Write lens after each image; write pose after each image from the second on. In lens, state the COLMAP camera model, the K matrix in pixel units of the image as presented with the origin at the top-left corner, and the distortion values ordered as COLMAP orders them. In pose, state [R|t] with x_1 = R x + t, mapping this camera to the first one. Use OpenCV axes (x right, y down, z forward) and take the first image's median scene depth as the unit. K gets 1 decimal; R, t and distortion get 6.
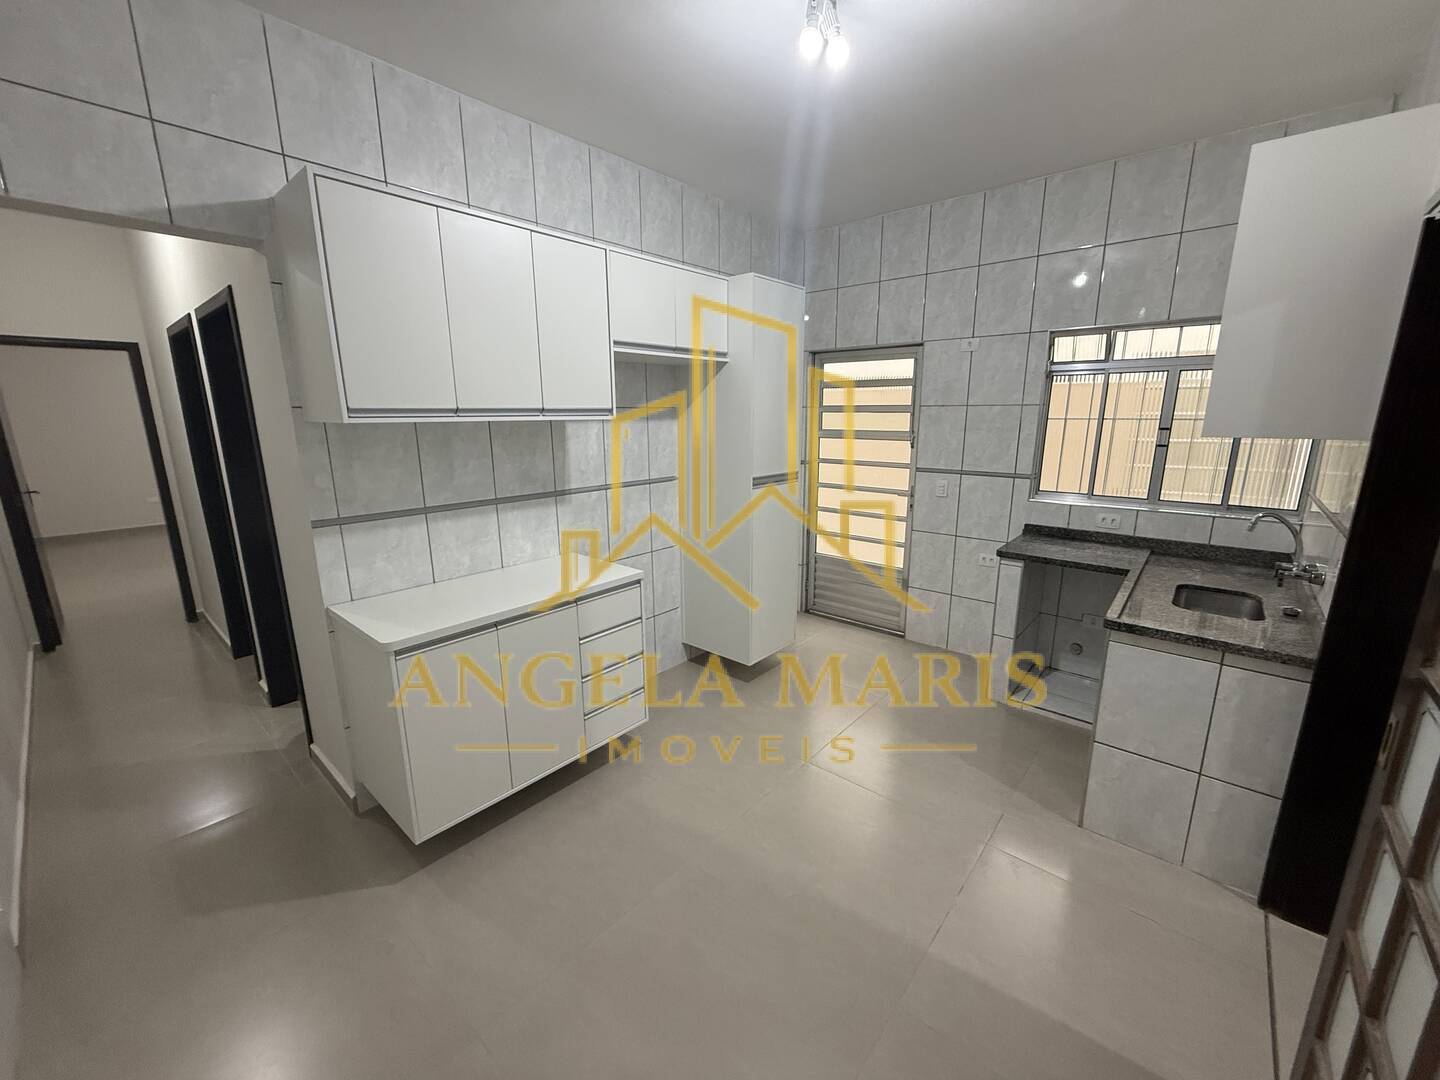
lens RADIAL K [[574.7, 0, 712.7], [0, 574.7, 538.4], [0, 0, 1]] dist [-0.001061, 0.000842]
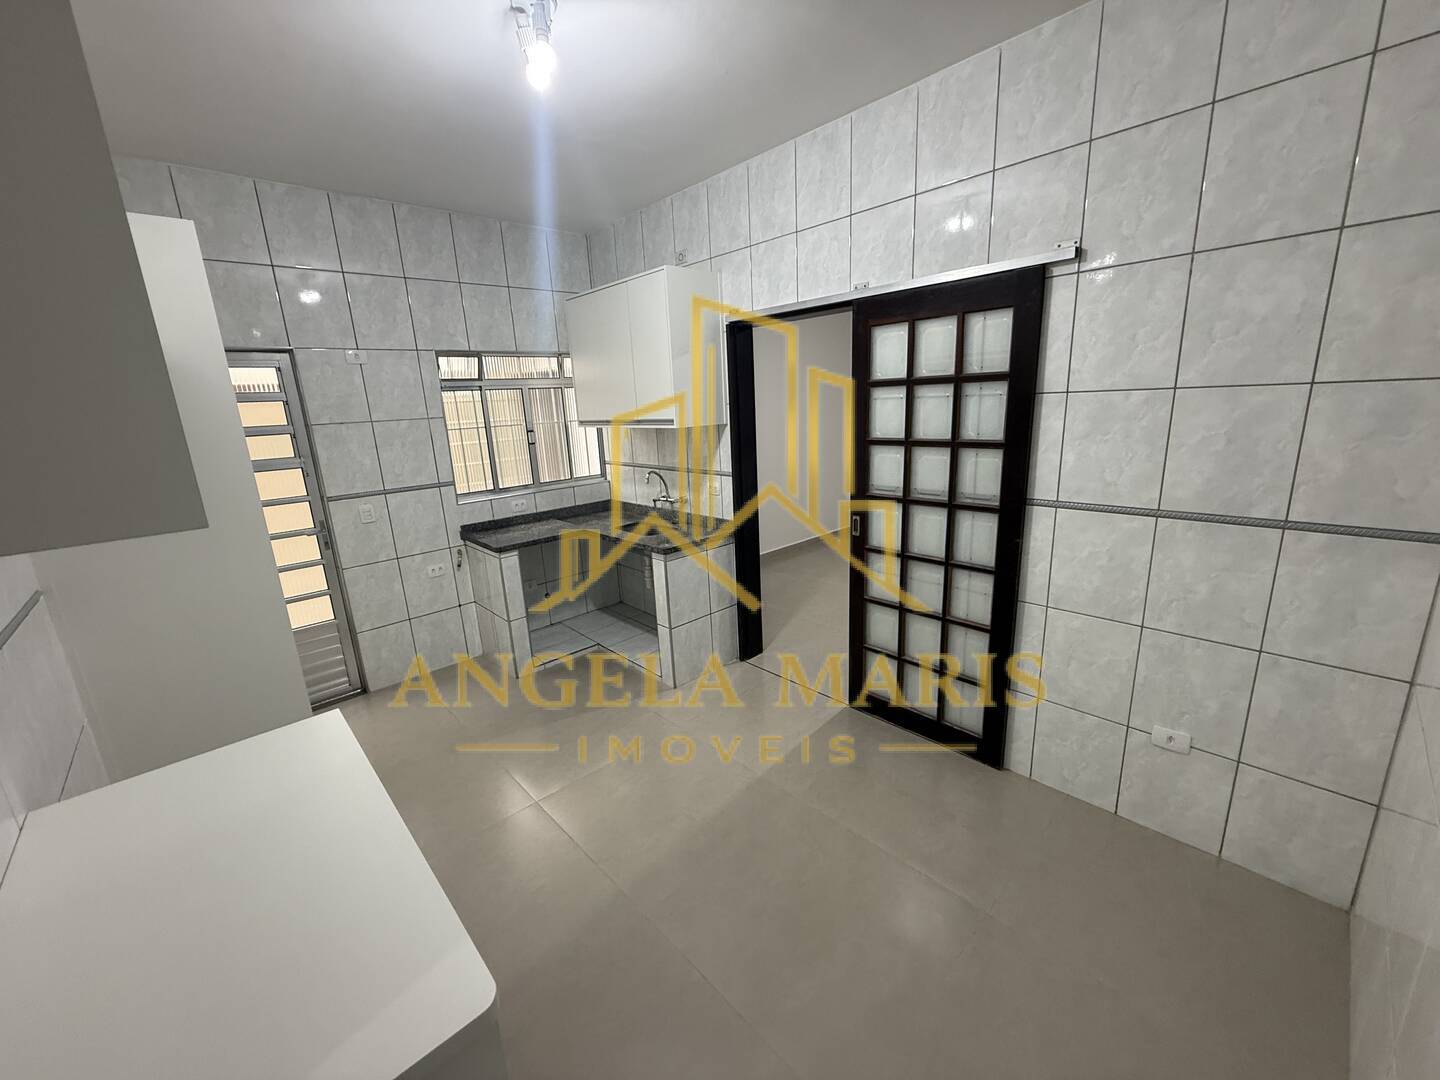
lens RADIAL K [[574.7, 0, 715.3], [0, 574.7, 540.4], [0, 0, 1]] dist [-0.001061, 0.000842]
pose [[0.103877, -0.234440, 0.966565, -0.491917], [0.265307, 0.943140, 0.200245, -0.094523], [-0.958552, 0.235636, 0.160169, 0.388014]]
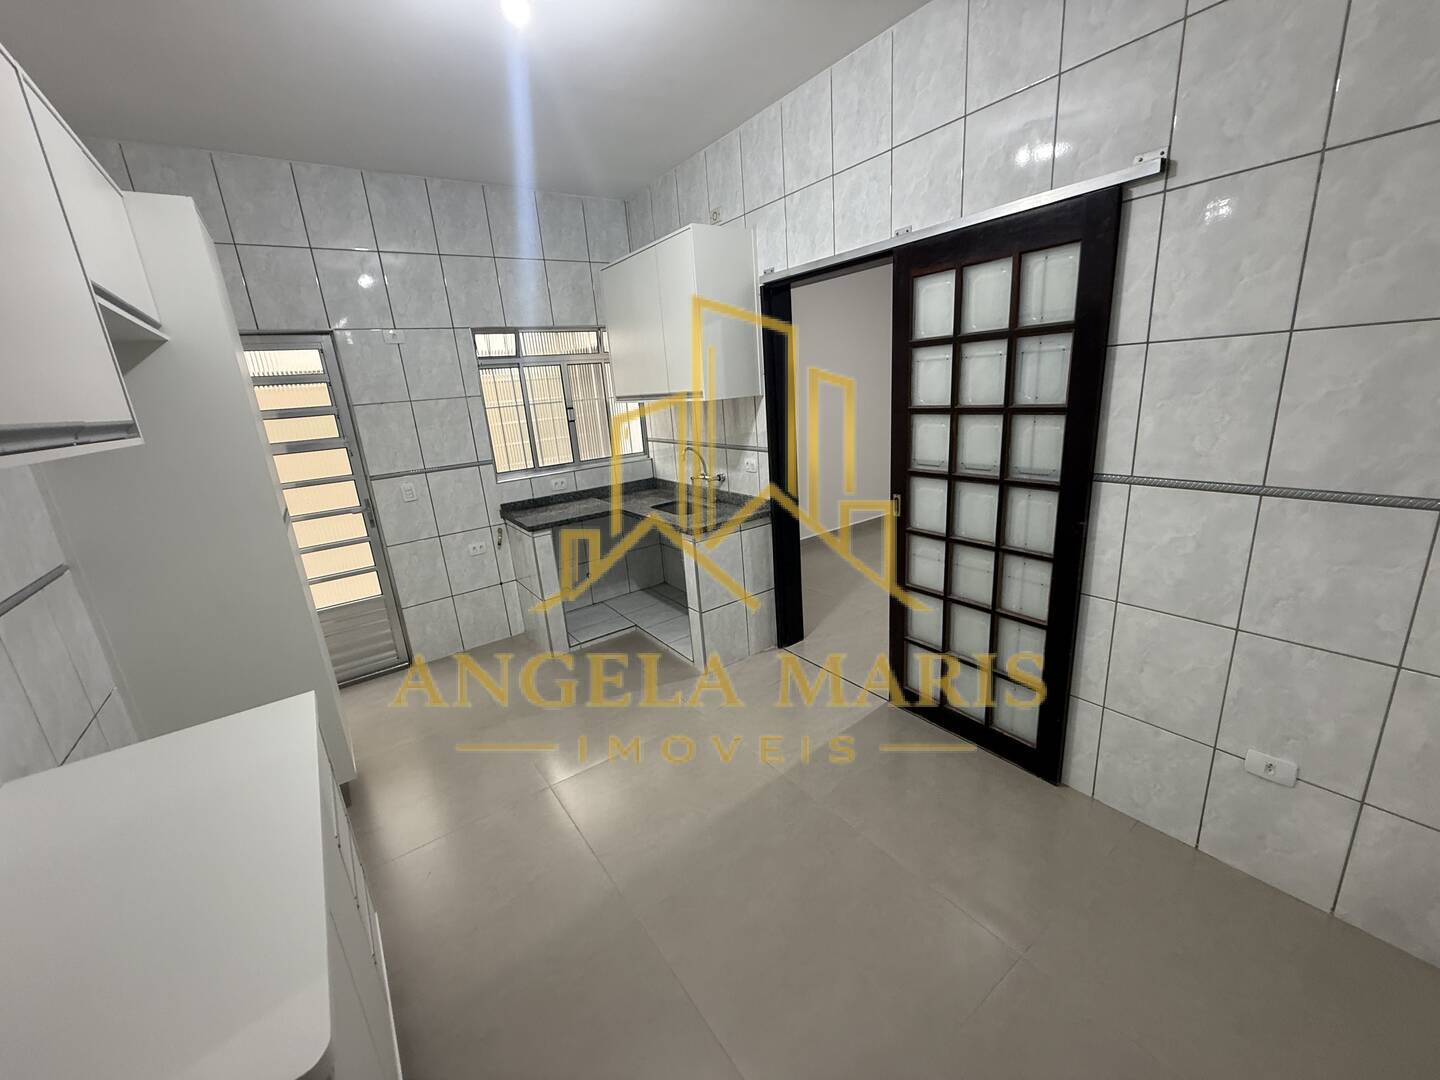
lens RADIAL K [[574.7, 0, 716.0], [0, 574.7, 540.6], [0, 0, 1]] dist [-0.001061, 0.000842]
pose [[0.231360, -0.267437, 0.935387, -0.424995], [0.283888, 0.938187, 0.198021, -0.064516], [-0.930527, 0.219731, 0.292982, 0.328667]]
